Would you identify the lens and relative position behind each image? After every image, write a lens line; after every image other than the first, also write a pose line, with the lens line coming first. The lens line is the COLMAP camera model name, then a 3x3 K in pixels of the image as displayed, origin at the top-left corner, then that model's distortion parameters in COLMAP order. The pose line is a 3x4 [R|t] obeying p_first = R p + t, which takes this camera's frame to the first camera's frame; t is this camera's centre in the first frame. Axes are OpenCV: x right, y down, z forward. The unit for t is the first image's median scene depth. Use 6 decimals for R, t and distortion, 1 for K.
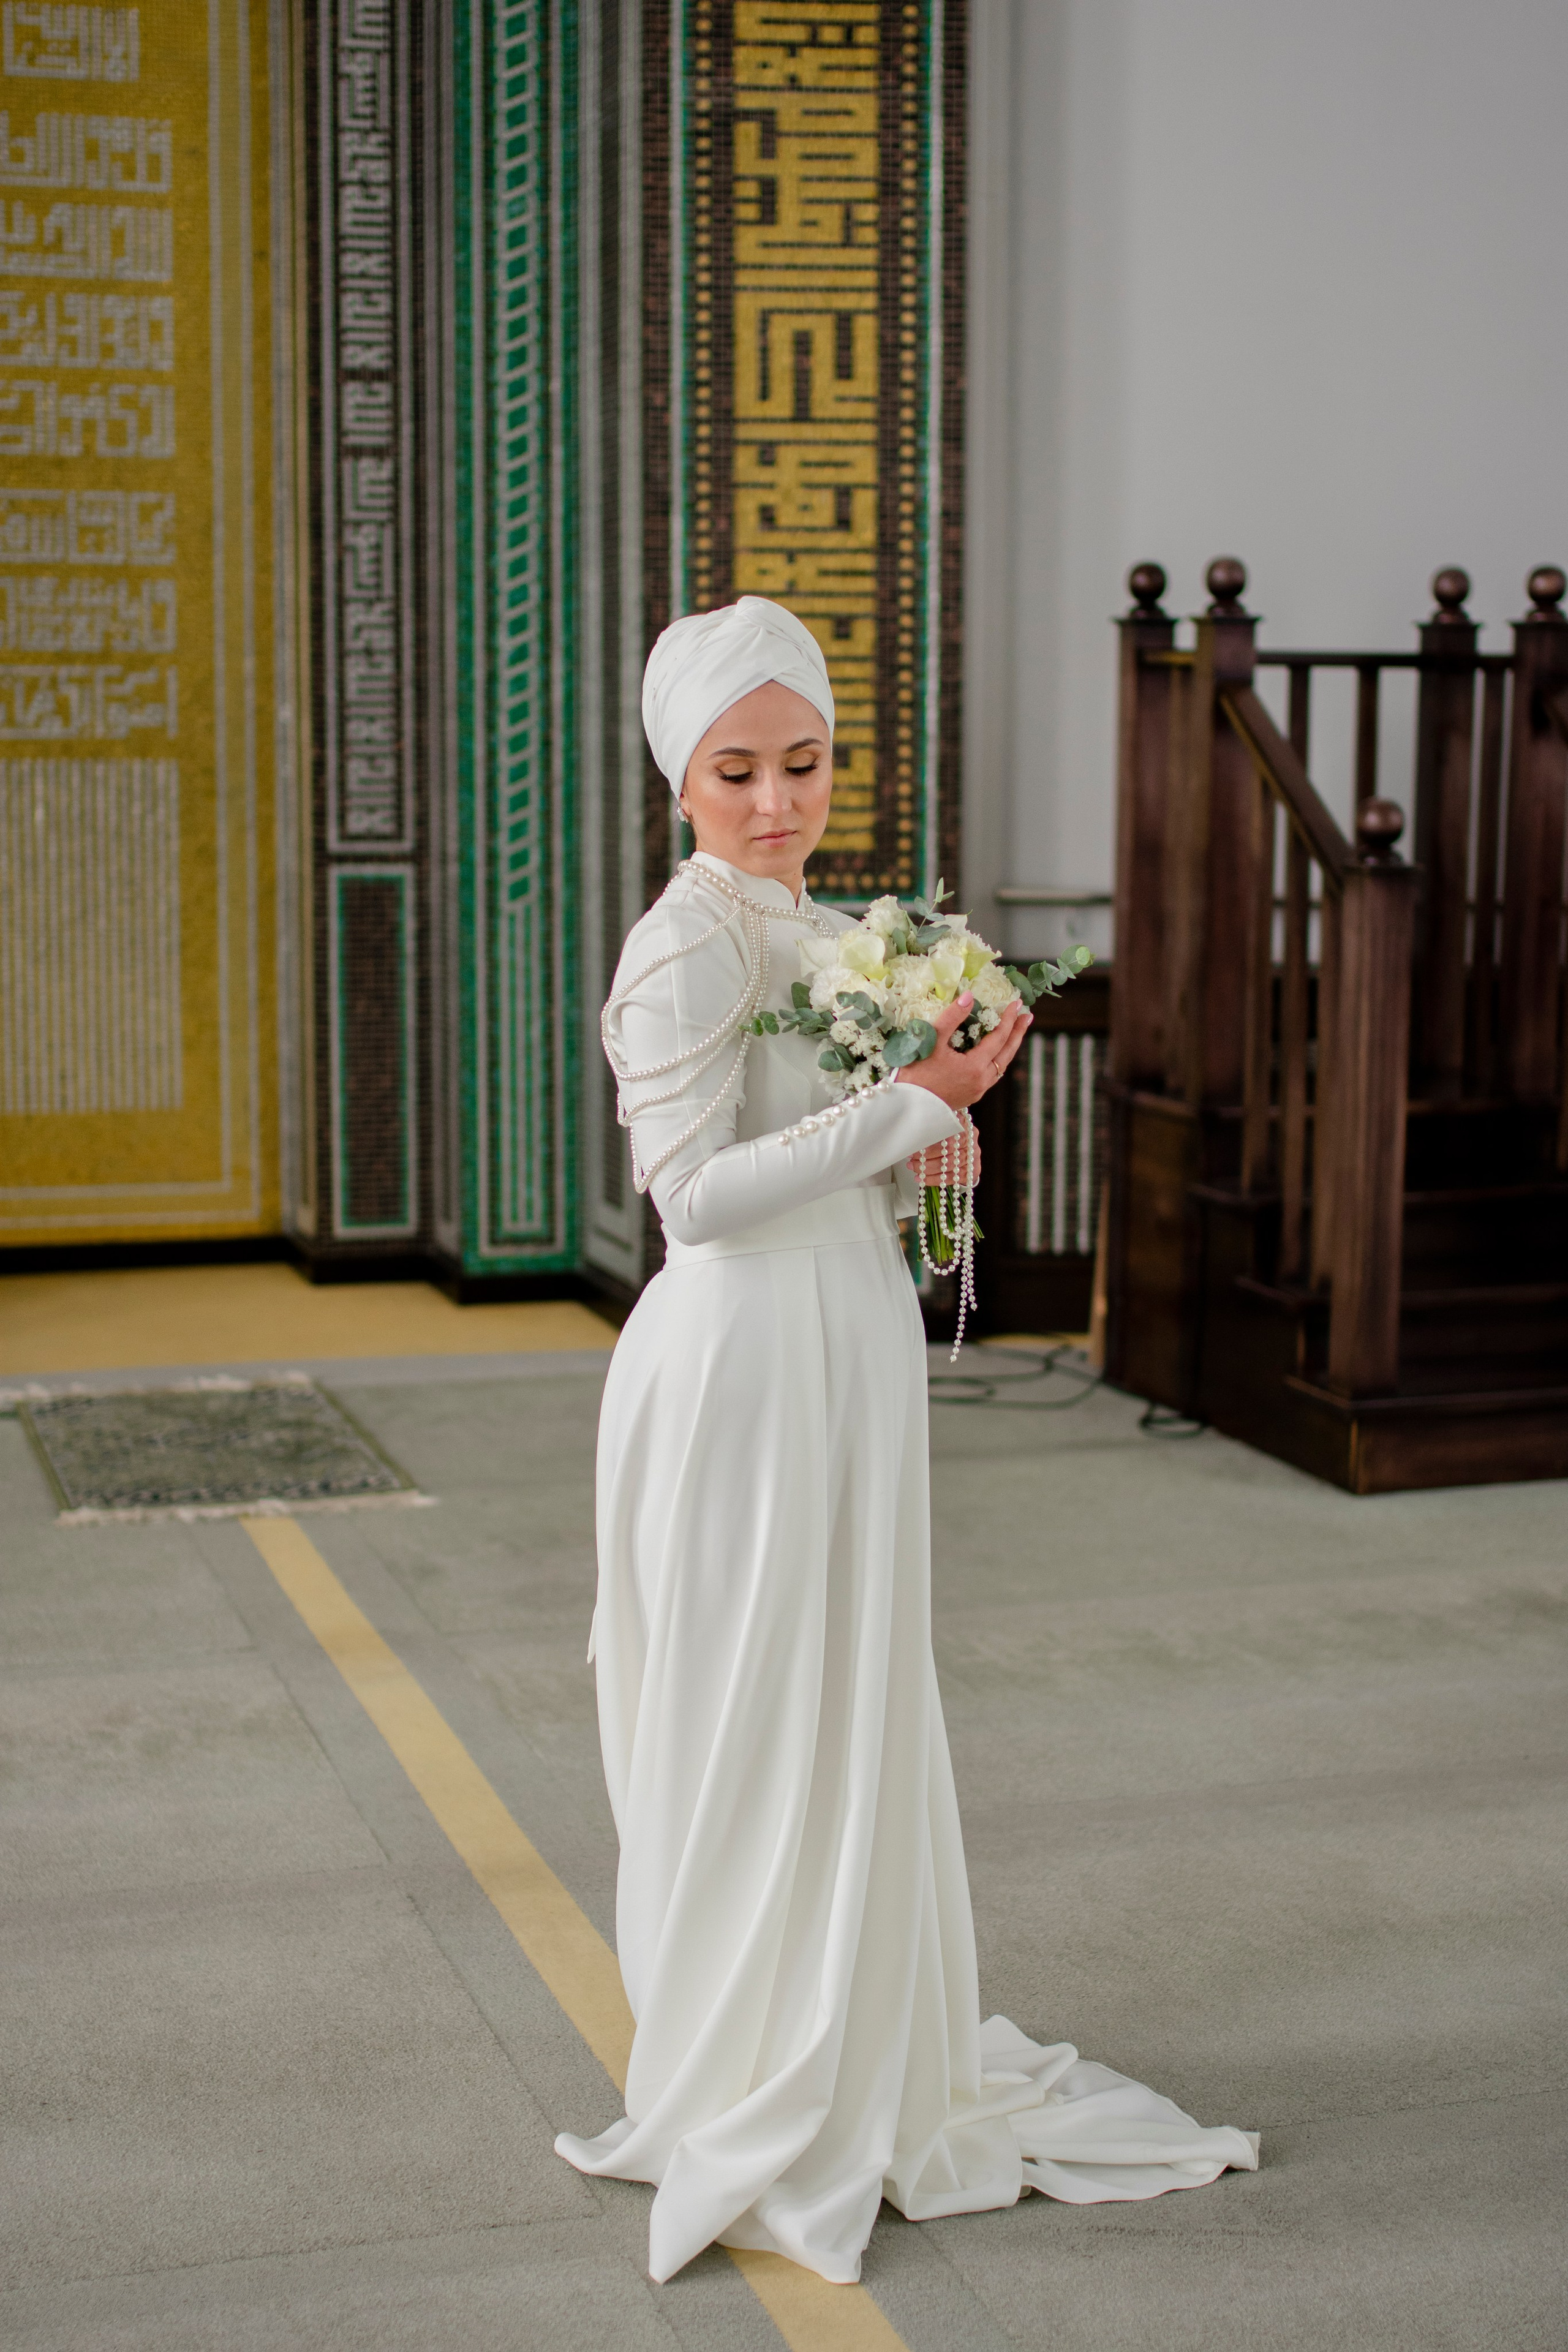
lens RADIAL K [[3437.6, 0, 784.0], [0, 3437.6, 1176.0], [0, 0, 1]] dist [-0.062422, 0.083221]
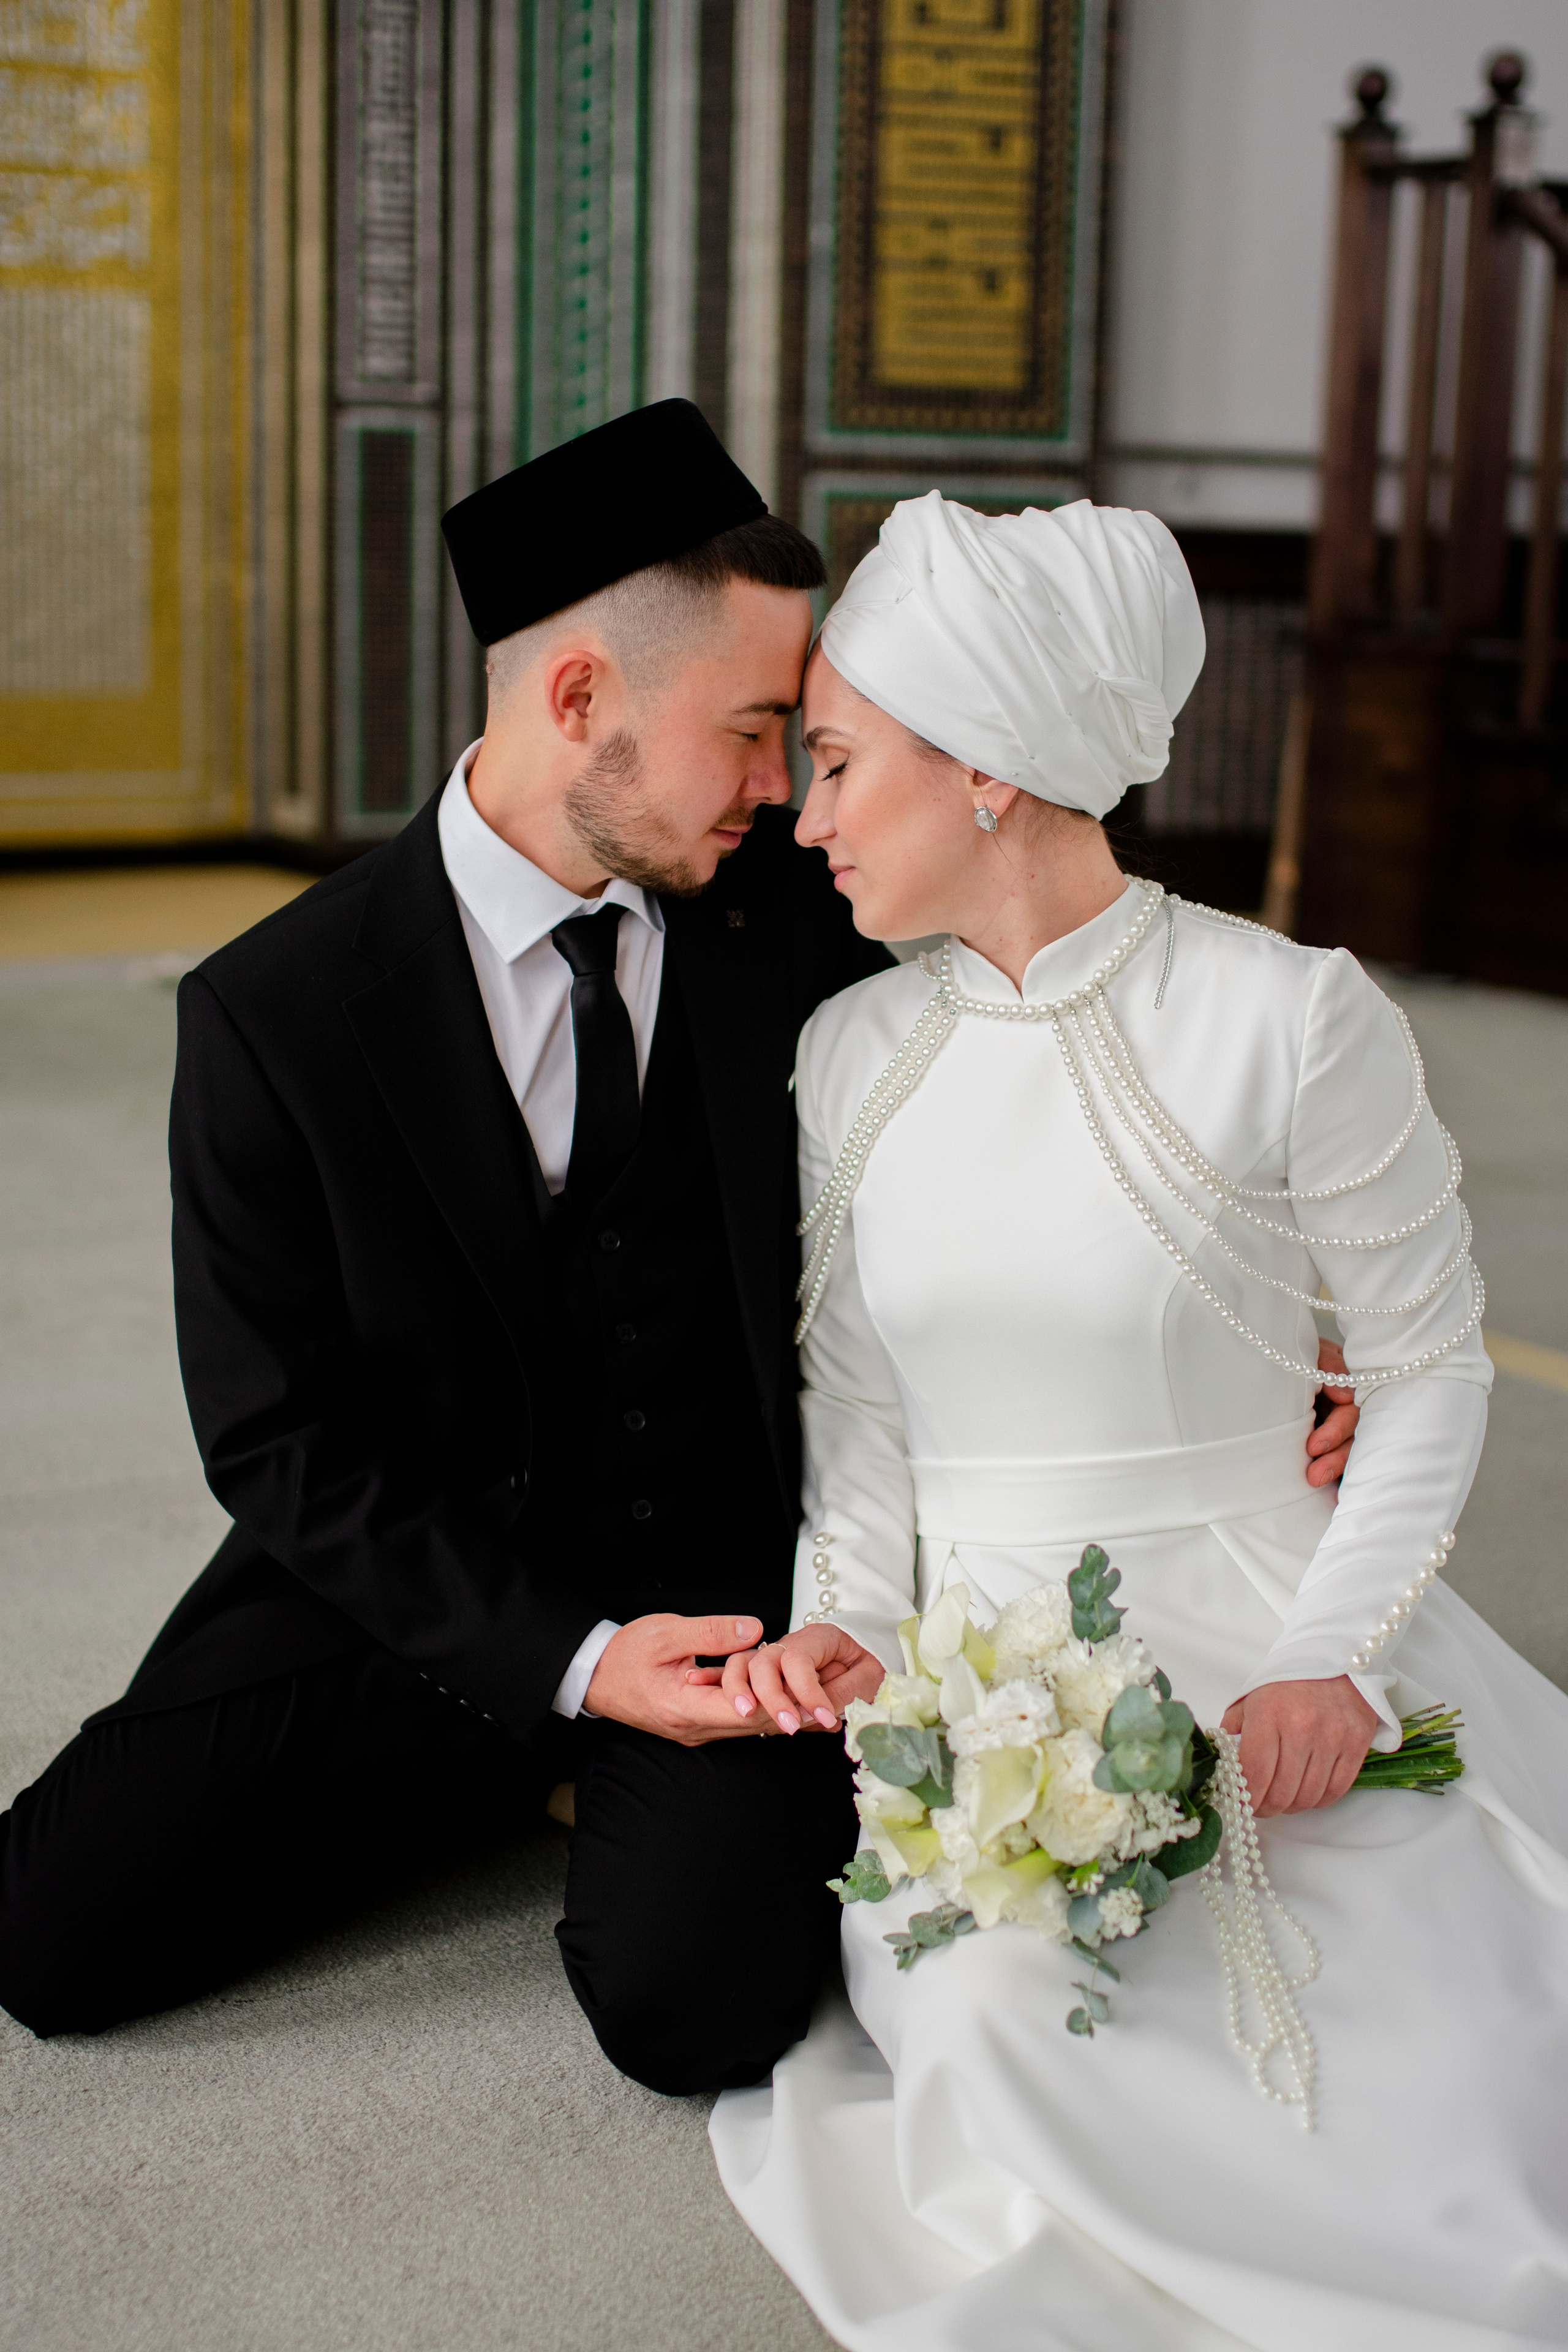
lens RADIAL K [[3437.6, 0, 784.0], [0, 3437.6, 1176.0], [0, 0, 1]] dist [-0.062422, 0.083221]
pose [[0.974648, -0.020499, 0.222803, -0.234174], [0.007752, 0.998290, 0.057940, 0.060381], [-0.223609, -0.054744, 0.973140, 0.100308]]
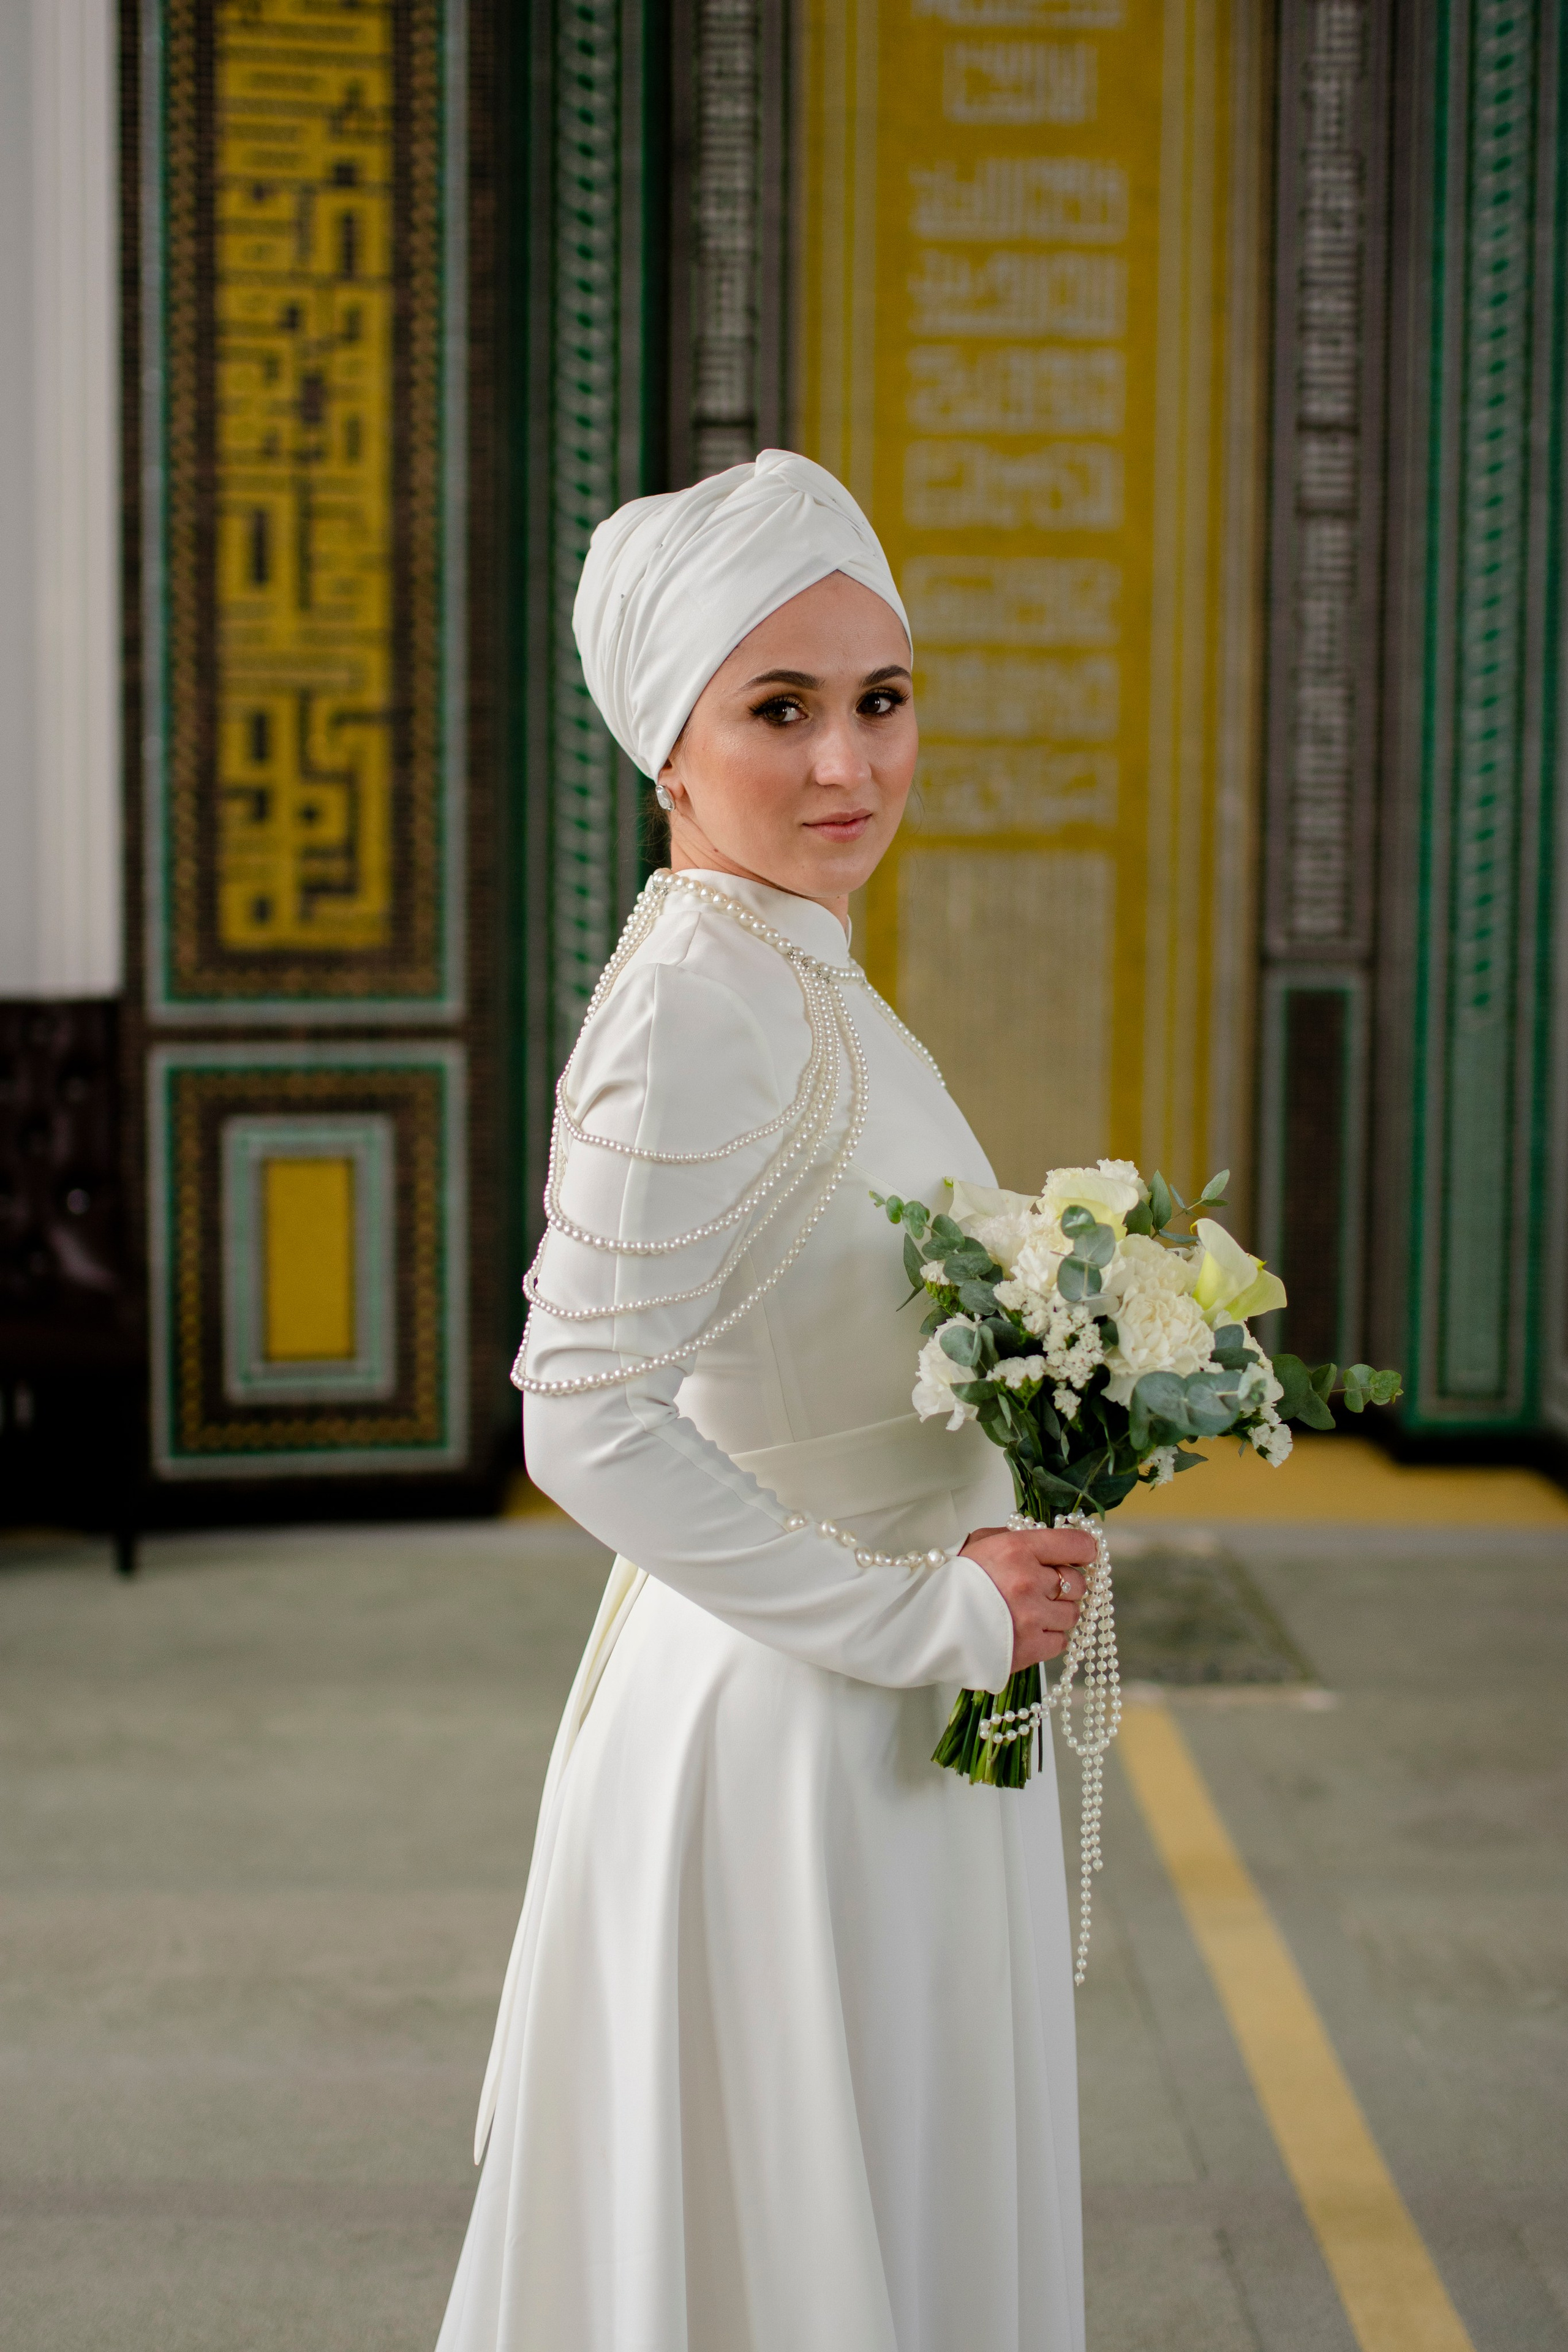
lens RADIAL K [[3437.6, 0, 784.0], [0, 3437.6, 1176.0], [0, 0, 1]] dist [-0.062422, 0.083221]
pose [[0.956941, 0.030503, -0.288676, 0.007384], [-0.042047, 0.998541, -0.033872, -0.000744], [0.287222, 0.044551, 0.956827, 0.109143]]
